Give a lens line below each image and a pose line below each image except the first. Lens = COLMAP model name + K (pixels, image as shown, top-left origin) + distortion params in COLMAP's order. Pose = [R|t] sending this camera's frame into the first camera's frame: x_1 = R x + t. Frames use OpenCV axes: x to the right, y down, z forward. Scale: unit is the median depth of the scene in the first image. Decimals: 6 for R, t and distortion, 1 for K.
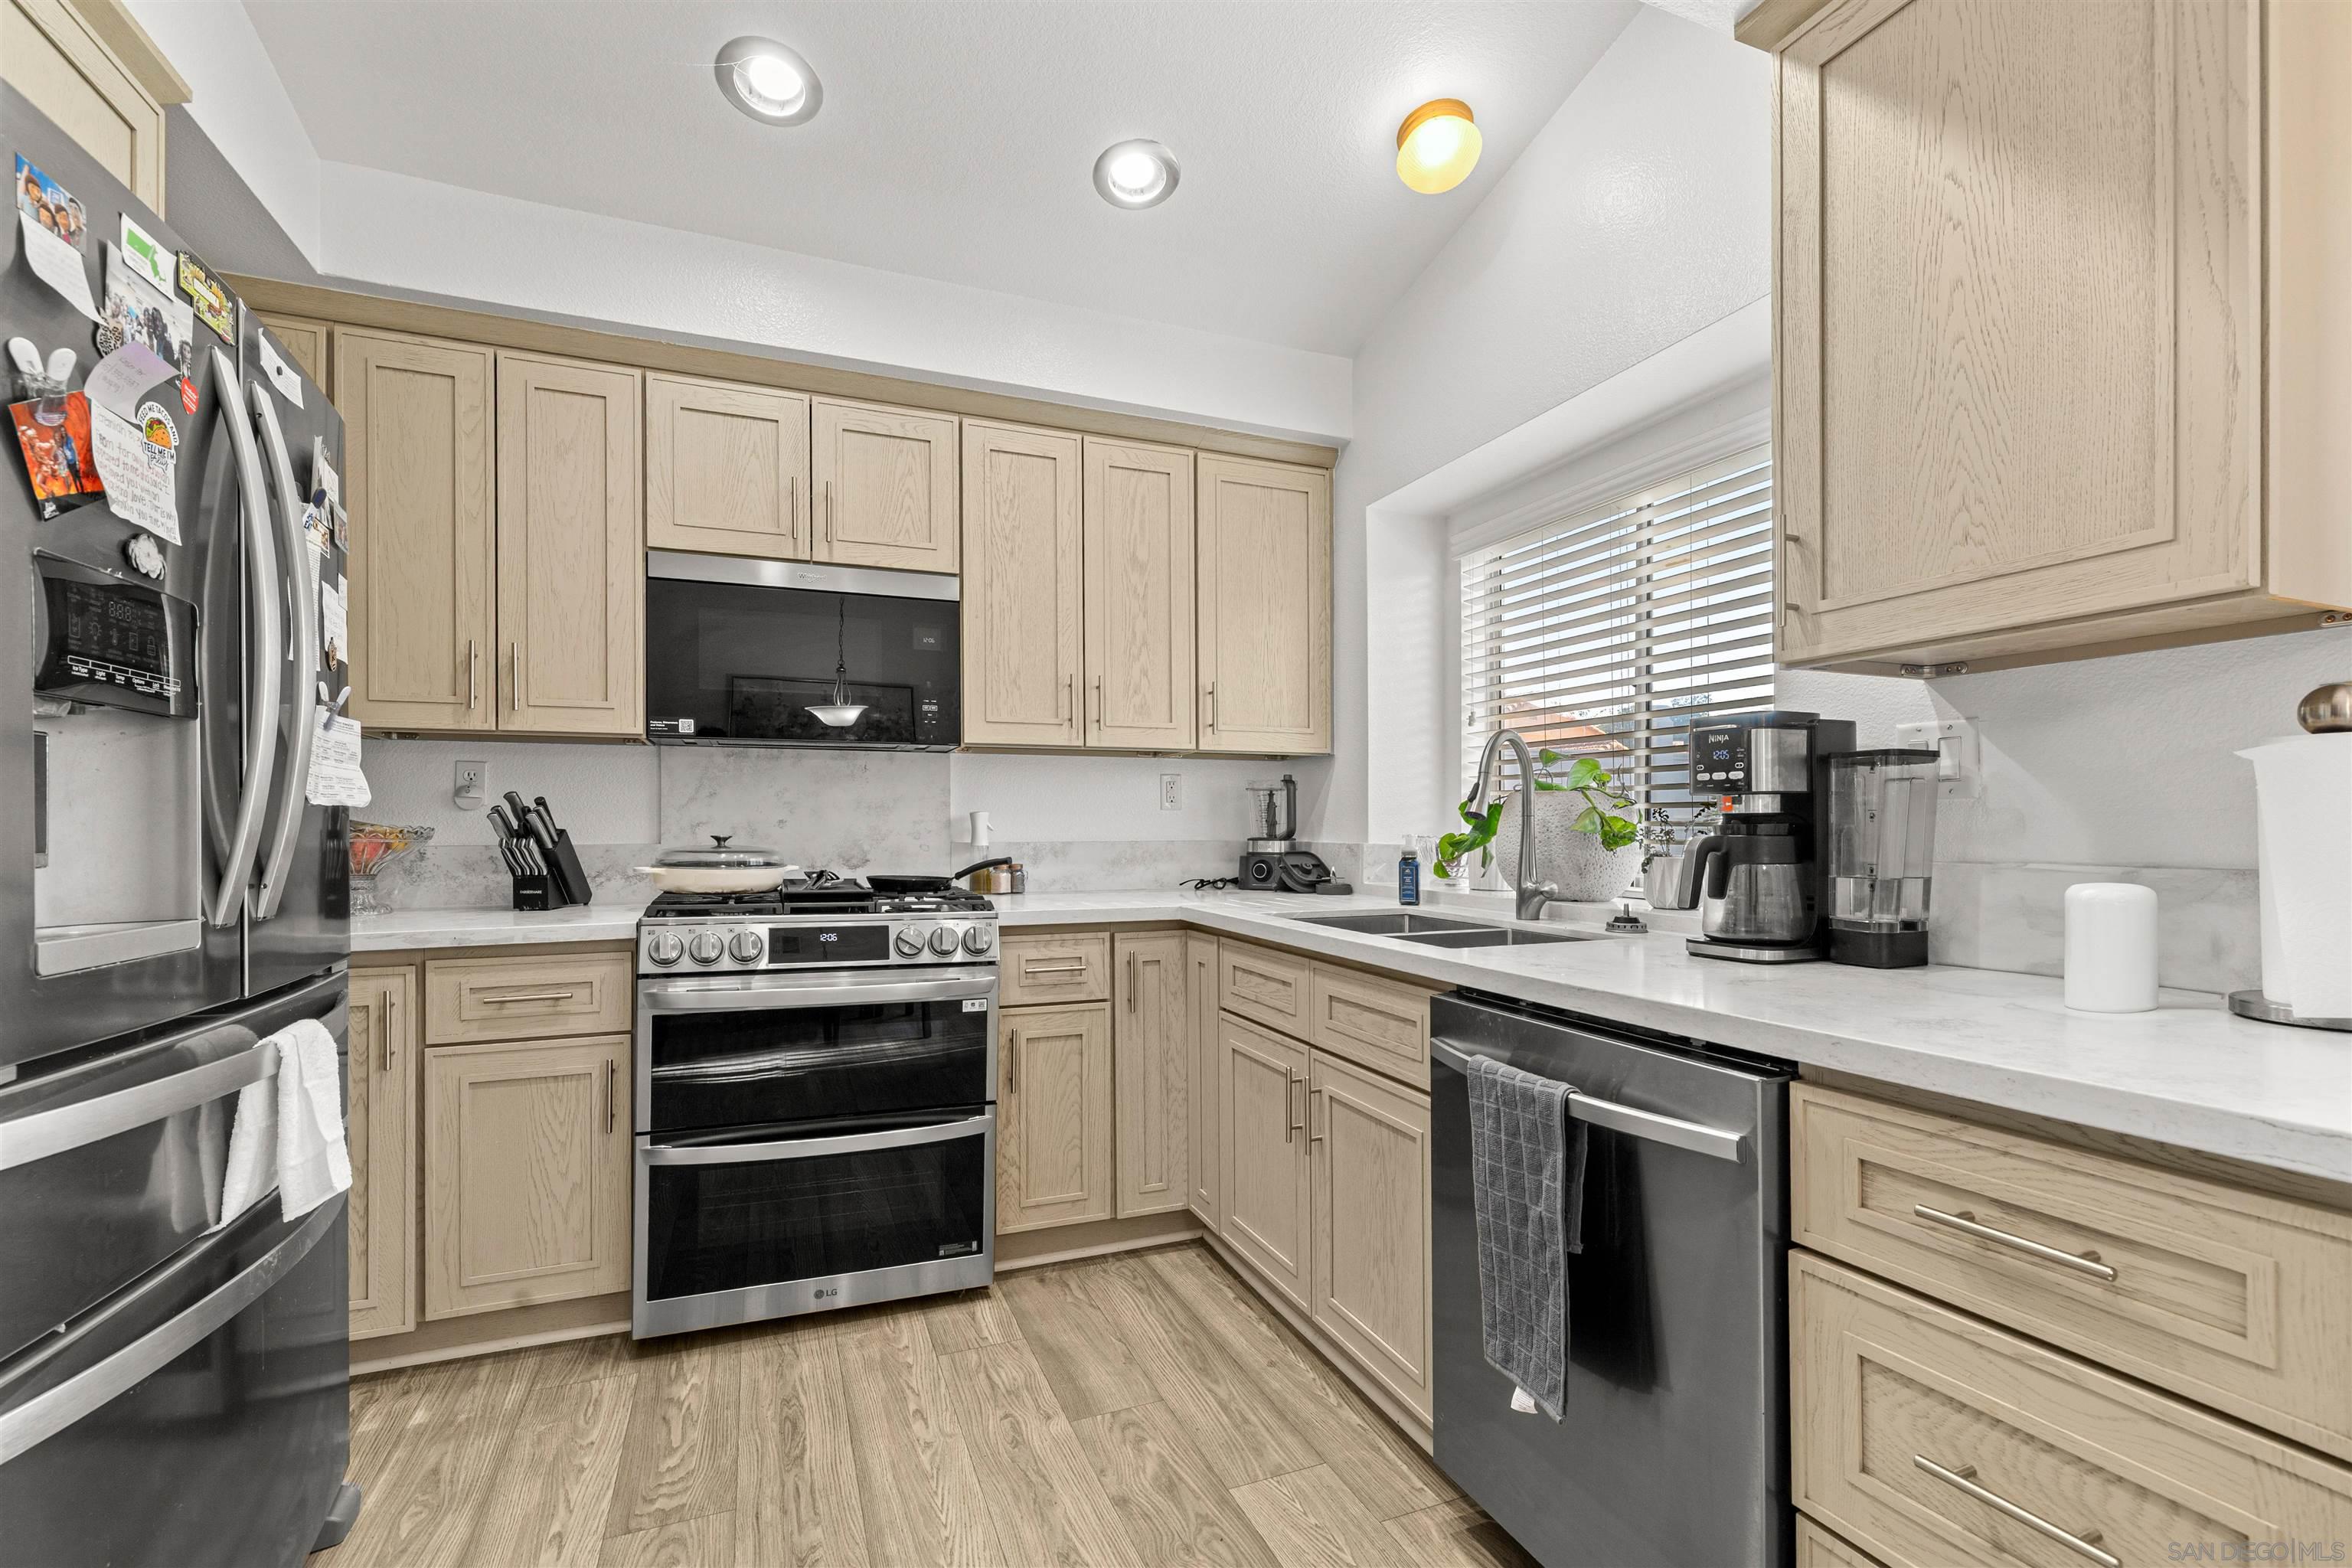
lens RADIAL K [[1022.2, 0, 1166.5], [0, 1022.2, 800.3], [0, 0, 1]] dist [0.003548, 0.000608]
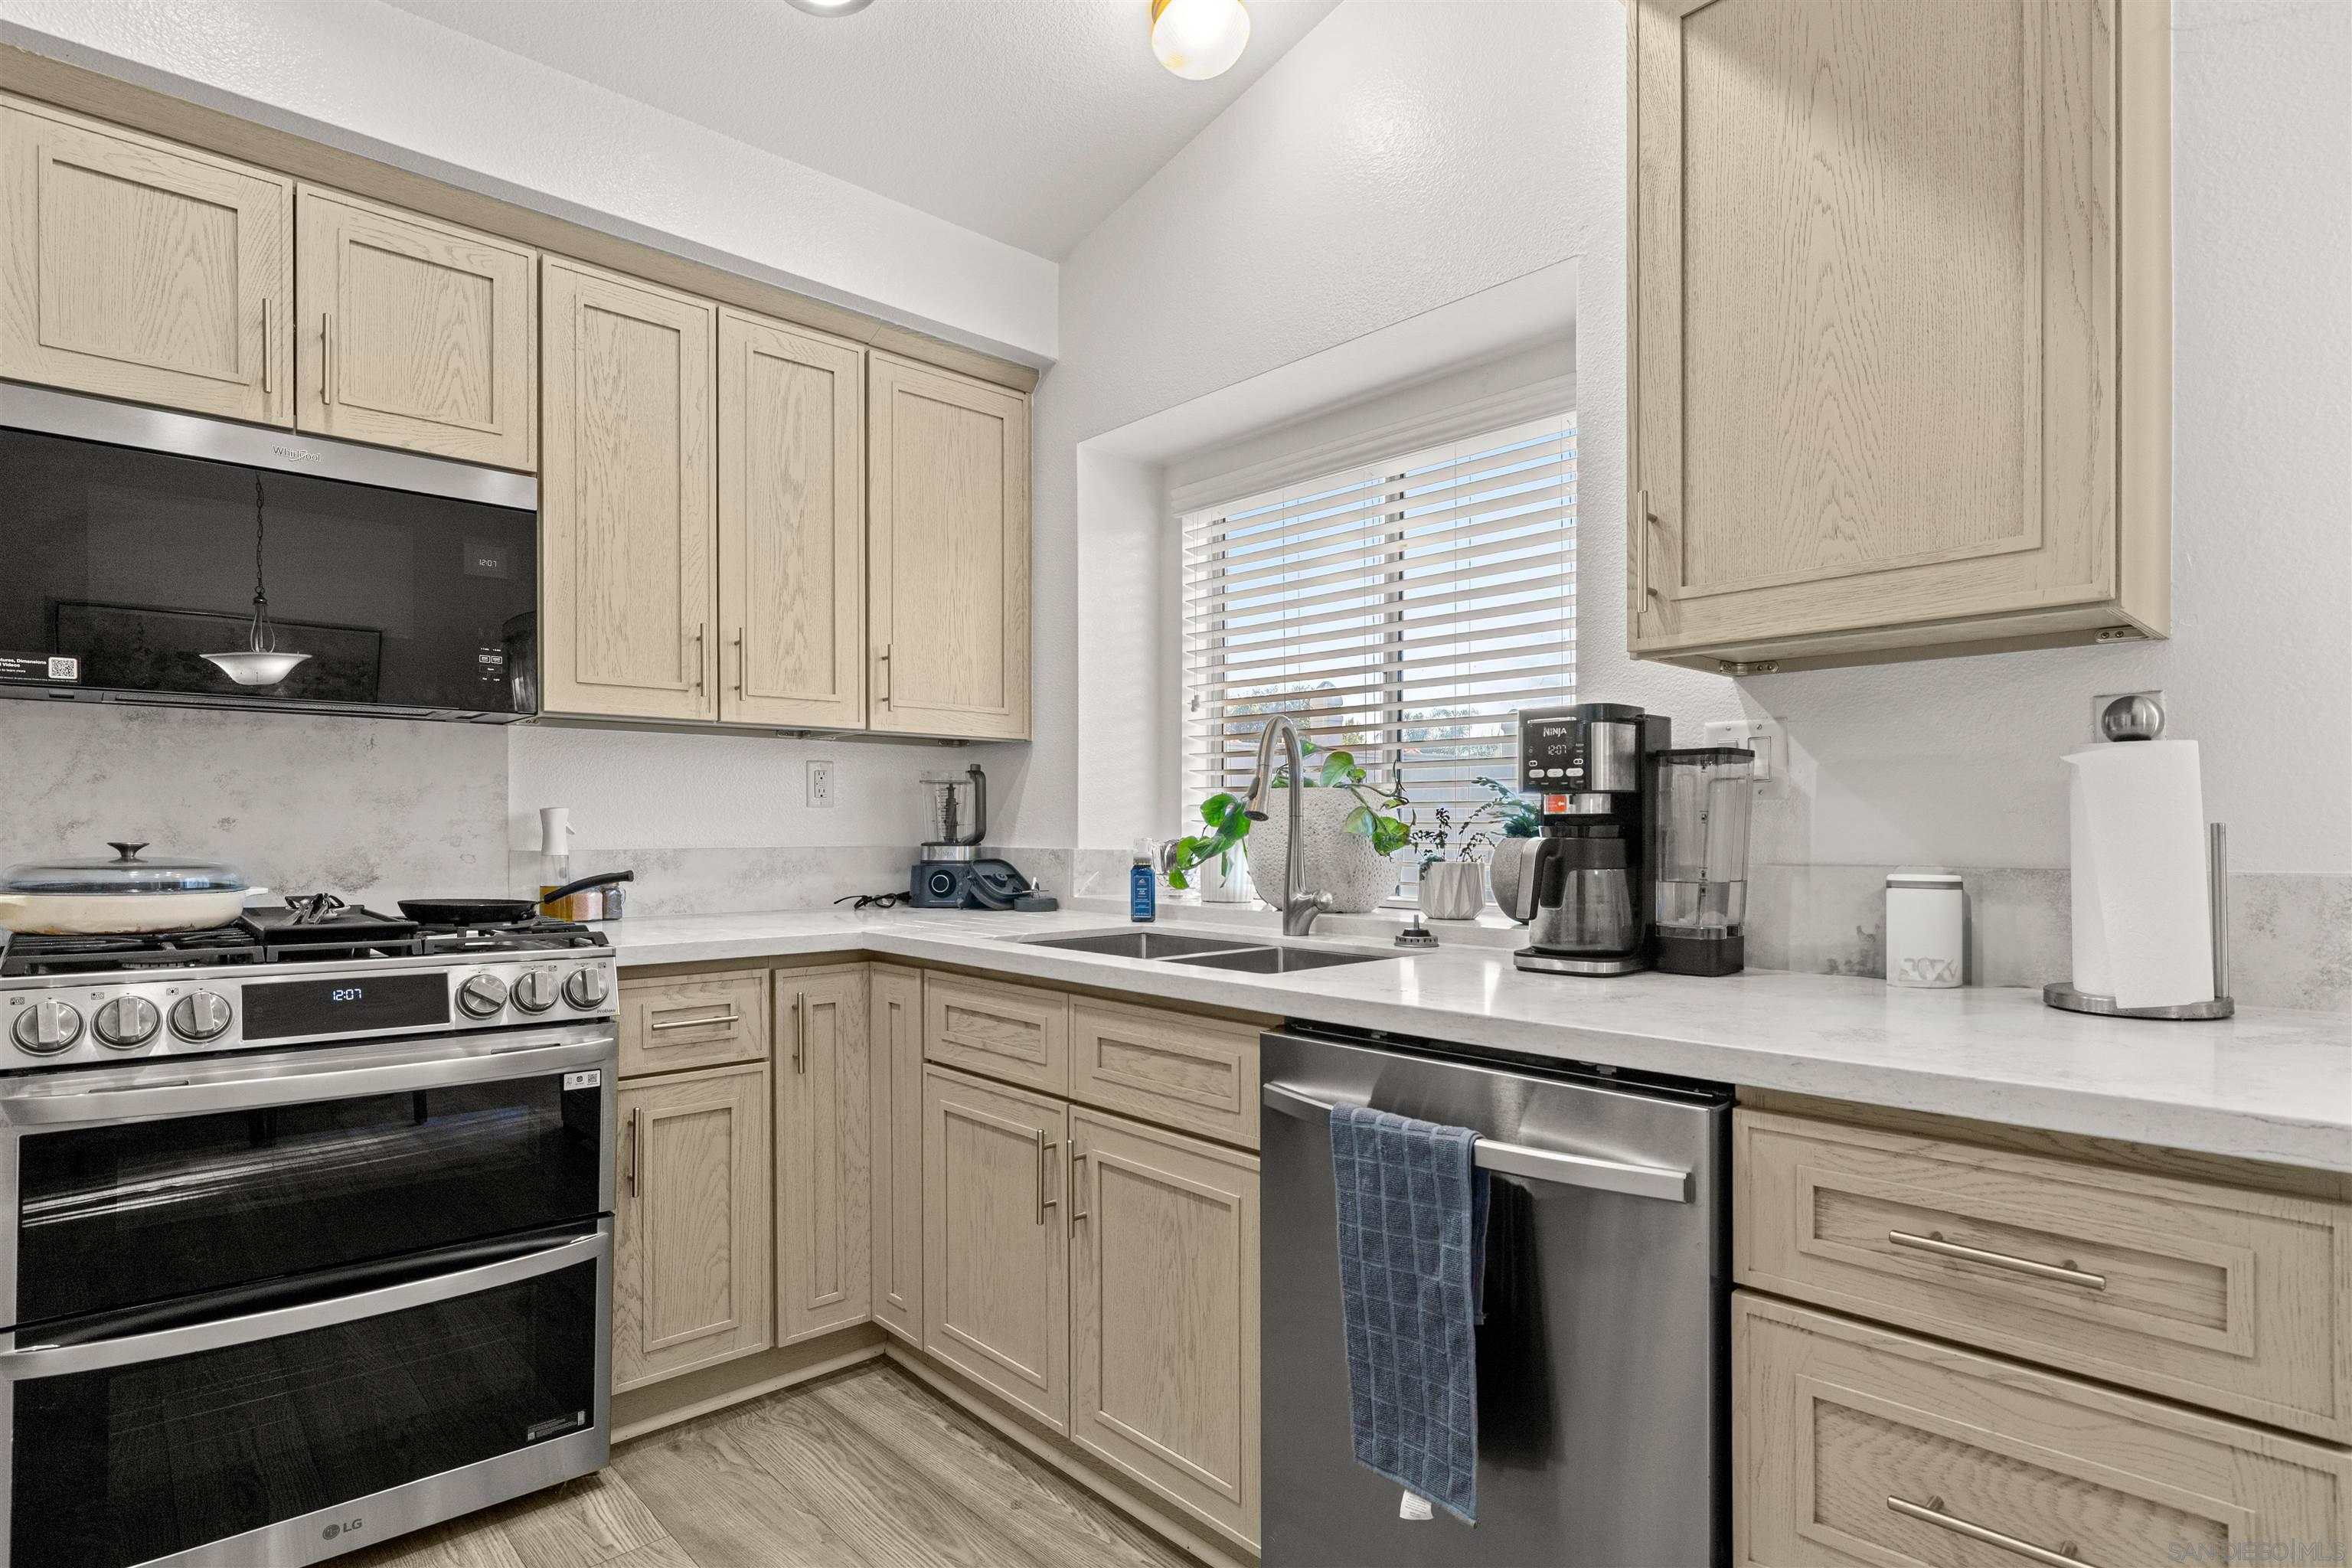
lens RADIAL K [[1200.5, 0, 1163.5], [0, 1200.5, 802.4], [0, 0, 1]] dist [-0.006805, 0.003927]
pose [[0.935056, 0.007863, 0.354413, -0.114886], [-0.009266, 0.999955, 0.002261, 0.002311], [-0.354379, -0.005398, 0.935086, 0.086056]]
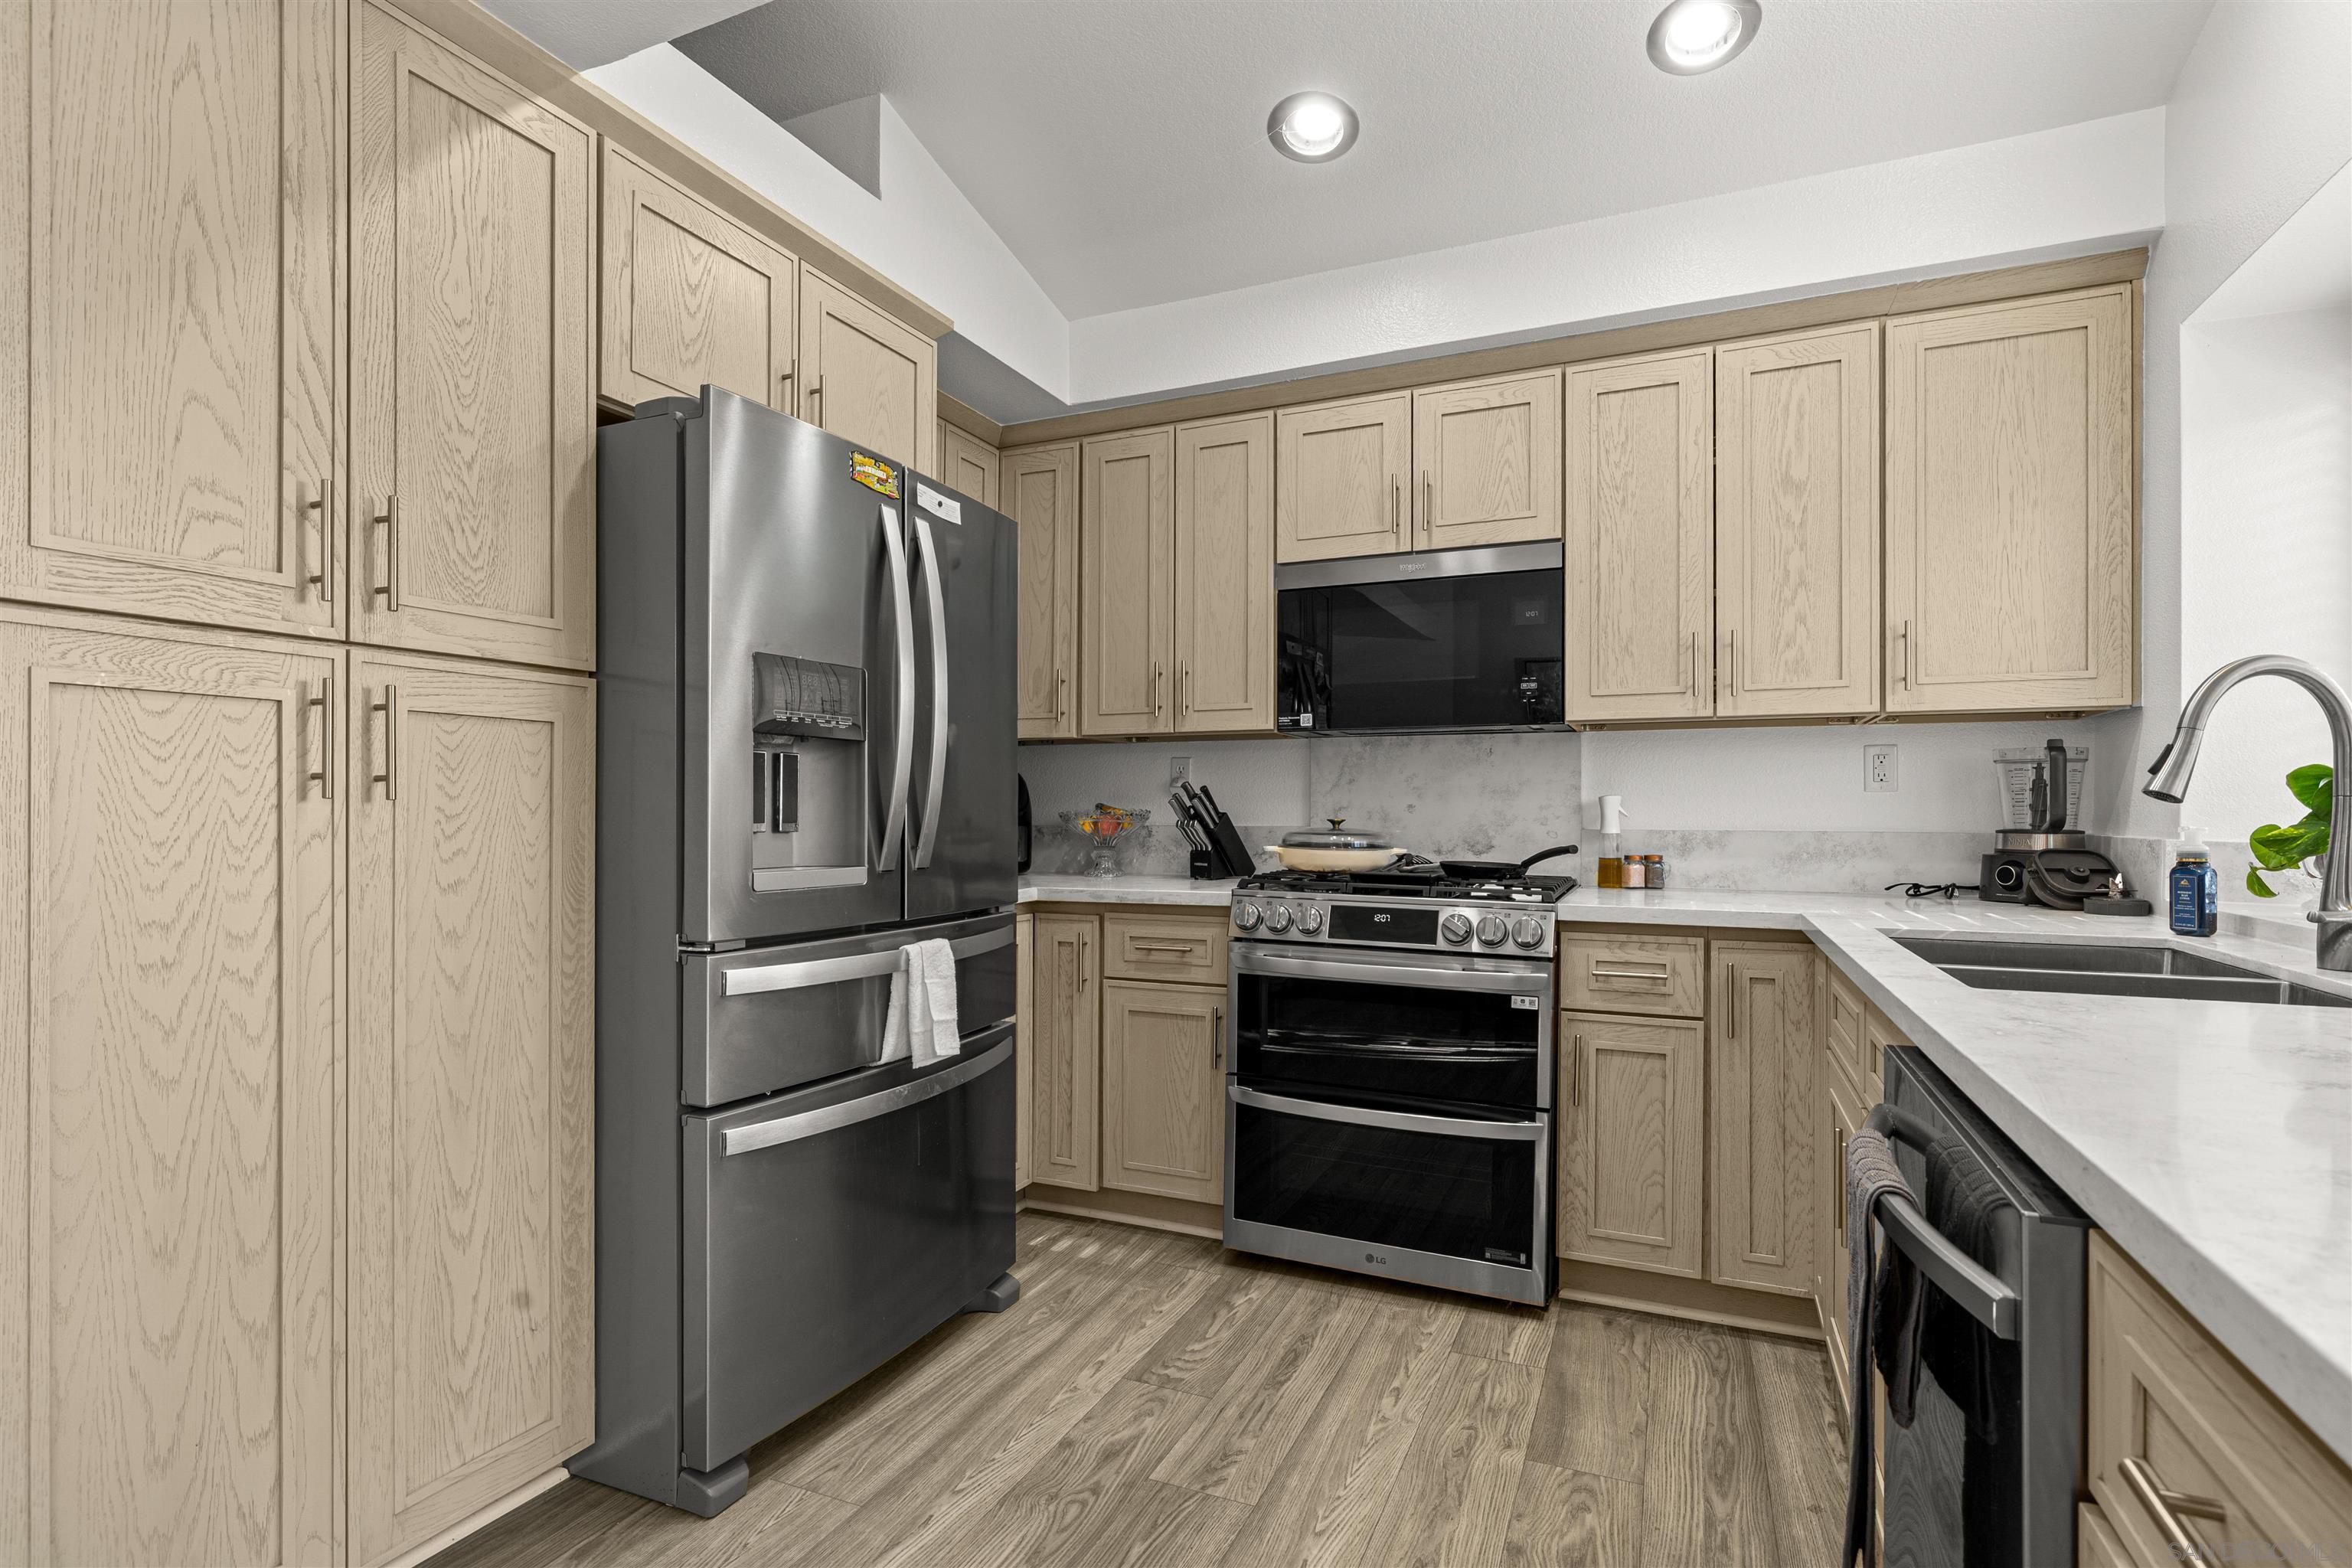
lens RADIAL K [[1104.1, 0, 1191.1], [0, 1104.1, 782.4], [0, 0, 1]] dist [-0.002267, 0.002015]
pose [[0.708216, -0.015330, -0.705829, 0.337994], [0.013576, 0.999875, -0.008095, 0.003365], [0.705865, -0.003849, 0.708336, 0.075598]]
